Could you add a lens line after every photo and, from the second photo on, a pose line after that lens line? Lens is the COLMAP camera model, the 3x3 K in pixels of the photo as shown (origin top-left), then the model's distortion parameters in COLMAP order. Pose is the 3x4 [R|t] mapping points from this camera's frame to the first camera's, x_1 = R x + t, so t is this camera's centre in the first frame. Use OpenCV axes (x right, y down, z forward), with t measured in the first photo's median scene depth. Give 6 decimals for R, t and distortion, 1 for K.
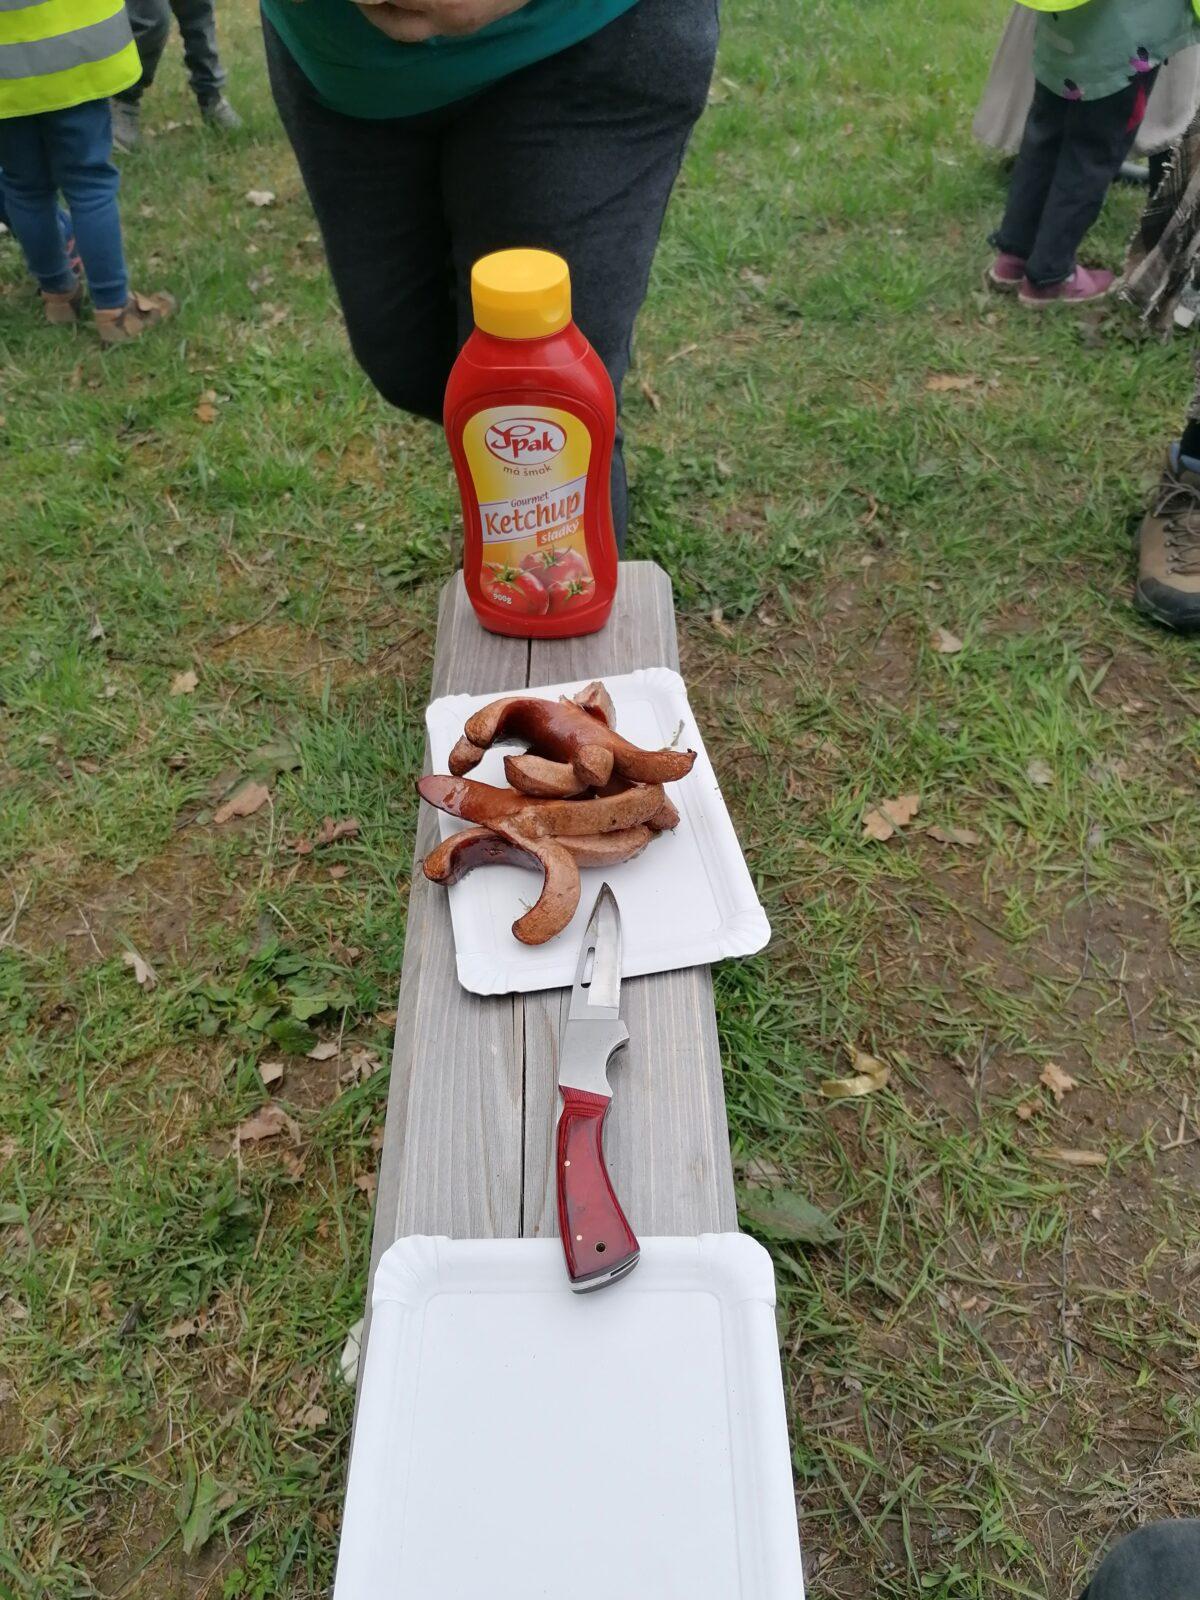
lens RADIAL K [[1238.2, 0, 600.0], [0, 1238.2, 800.0], [0, 0, 1]] dist [0.122415, -0.167805]
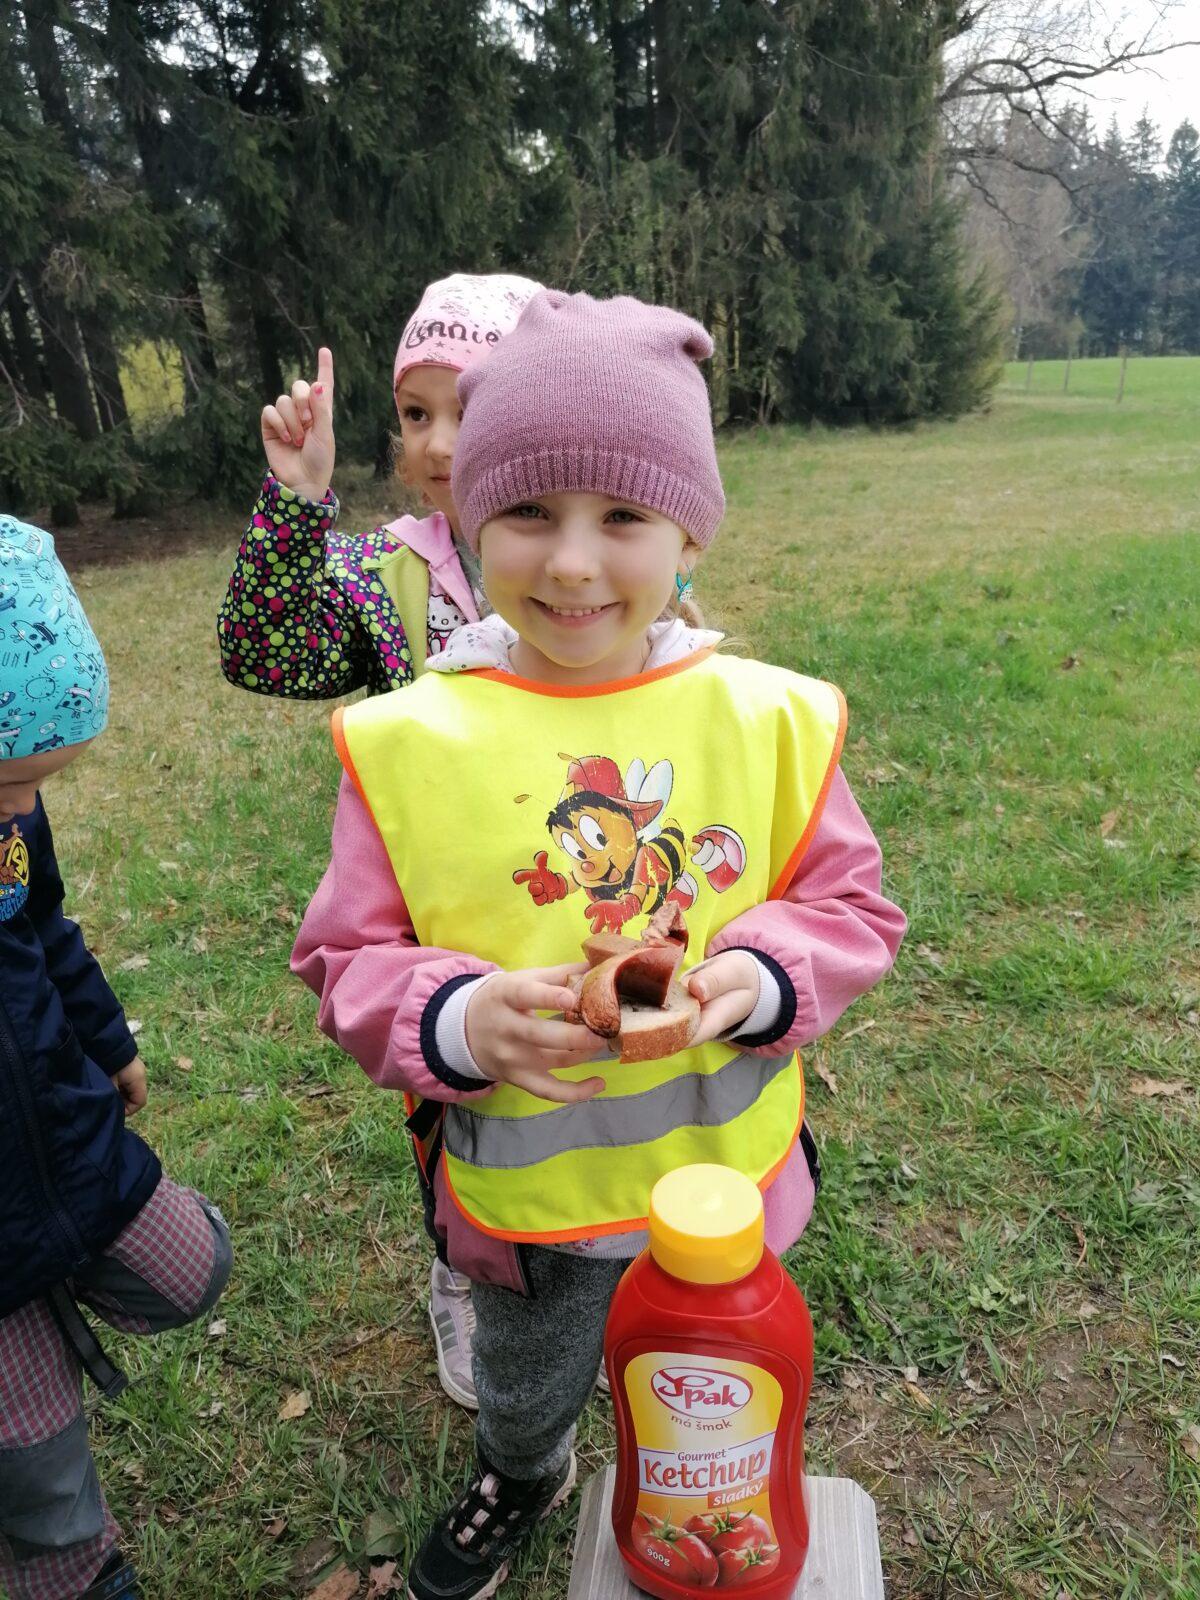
lens RADIAL K [[1238.2, 0, 600.0], [0, 1238.2, 800.0], [0, 0, 1]] dist [0.122415, -0.167805]
pose [[0.989856, 0.034246, -0.137884, -0.009594], [-0.091273, 0.897025, -0.432452, -0.104736], [0.108876, 0.440650, 0.891052, 0.037573]]
